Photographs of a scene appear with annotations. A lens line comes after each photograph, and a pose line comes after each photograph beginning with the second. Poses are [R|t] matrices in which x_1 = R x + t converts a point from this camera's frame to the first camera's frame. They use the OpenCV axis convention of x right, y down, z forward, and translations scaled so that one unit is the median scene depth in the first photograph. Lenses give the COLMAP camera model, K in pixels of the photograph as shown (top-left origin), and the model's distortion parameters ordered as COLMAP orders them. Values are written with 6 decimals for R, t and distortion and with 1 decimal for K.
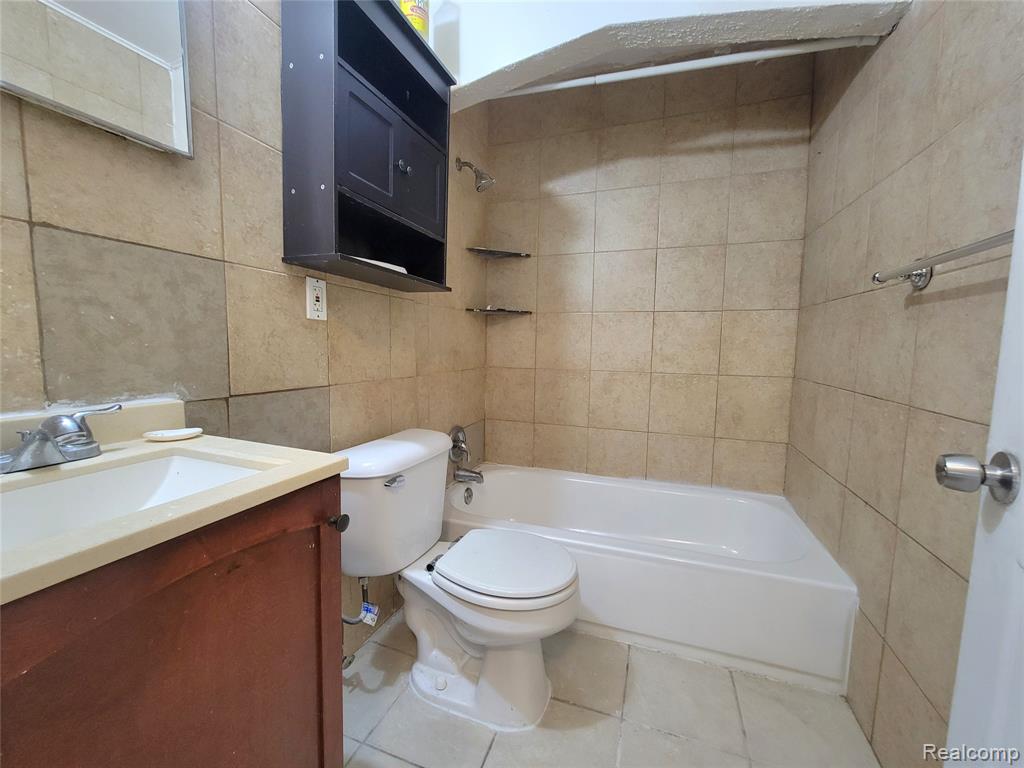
lens RADIAL K [[416.0, 0, 504.7], [0, 416.0, 379.3], [0, 0, 1]] dist [0.001101, 0.000383]
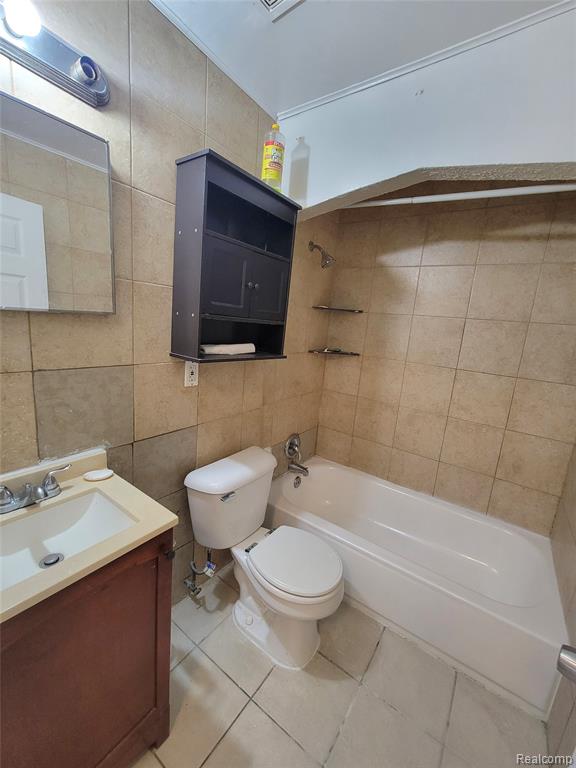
lens RADIAL K [[312.0, 0, 280.7], [0, 312.0, 387.4], [0, 0, 1]] dist [0.001101, 0.000383]
pose [[0.964709, 0.109910, -0.239284, 0.127078], [-0.088965, 0.991332, 0.096671, -0.230944], [0.247835, -0.071971, 0.966125, -0.040851]]
